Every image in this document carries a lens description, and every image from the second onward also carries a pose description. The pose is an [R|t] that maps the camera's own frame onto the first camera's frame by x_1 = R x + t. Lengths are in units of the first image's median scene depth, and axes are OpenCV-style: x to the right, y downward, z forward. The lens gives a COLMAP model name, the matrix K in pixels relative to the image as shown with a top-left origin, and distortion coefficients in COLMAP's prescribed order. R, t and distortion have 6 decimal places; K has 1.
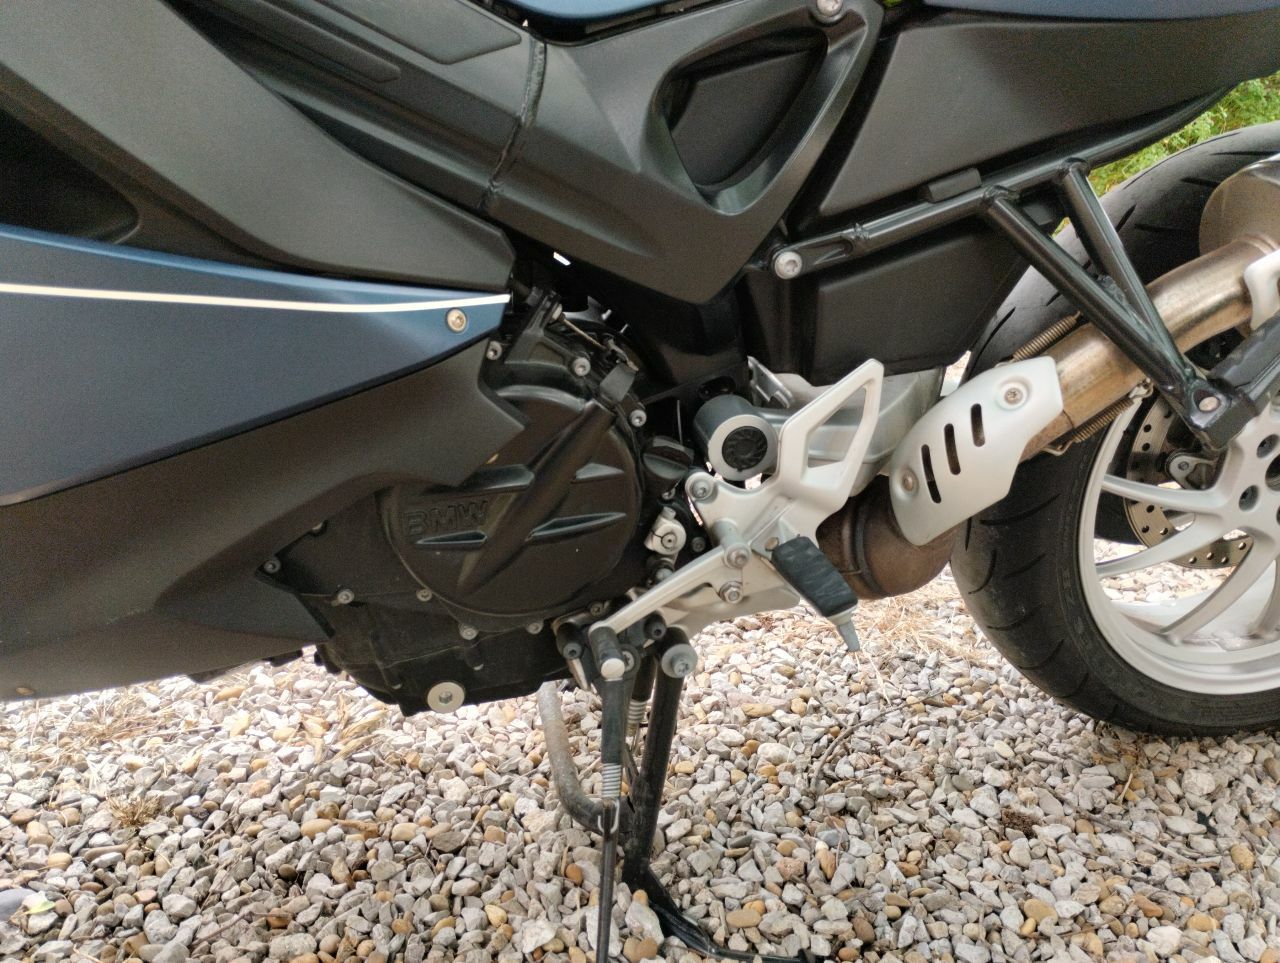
lens RADIAL K [[1105.0, 0, 638.9], [0, 1105.0, 478.0], [0, 0, 1]] dist [0.057172, -0.054175]
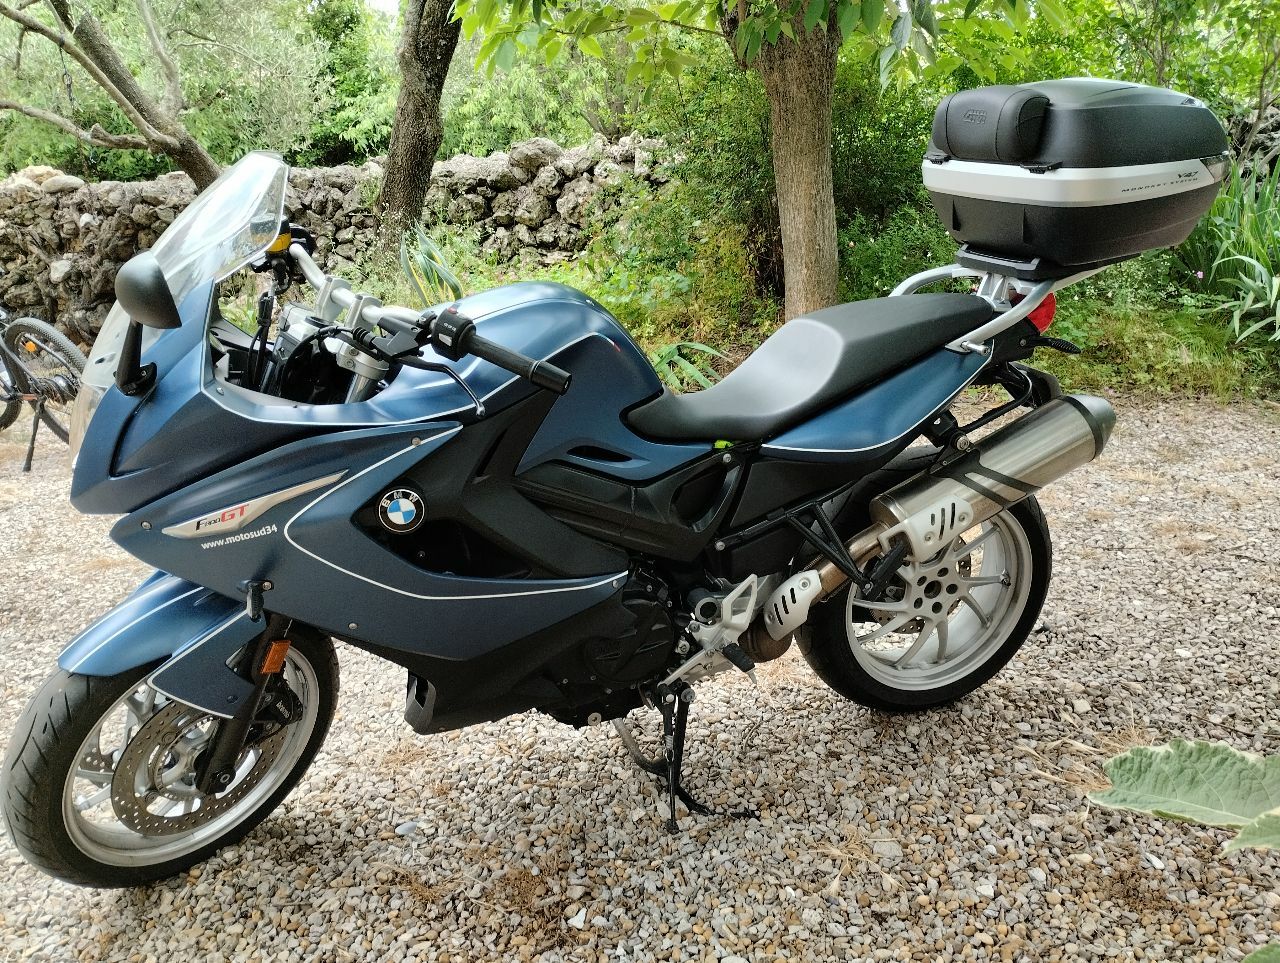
lens RADIAL K [[1105.0, 0, 639.6], [0, 1105.0, 484.0], [0, 0, 1]] dist [0.057172, -0.054175]
pose [[0.992615, -0.075240, 0.095155, -0.233450], [0.080036, 0.995654, -0.047624, -0.169642], [-0.091158, 0.054888, 0.994323, -1.281721]]
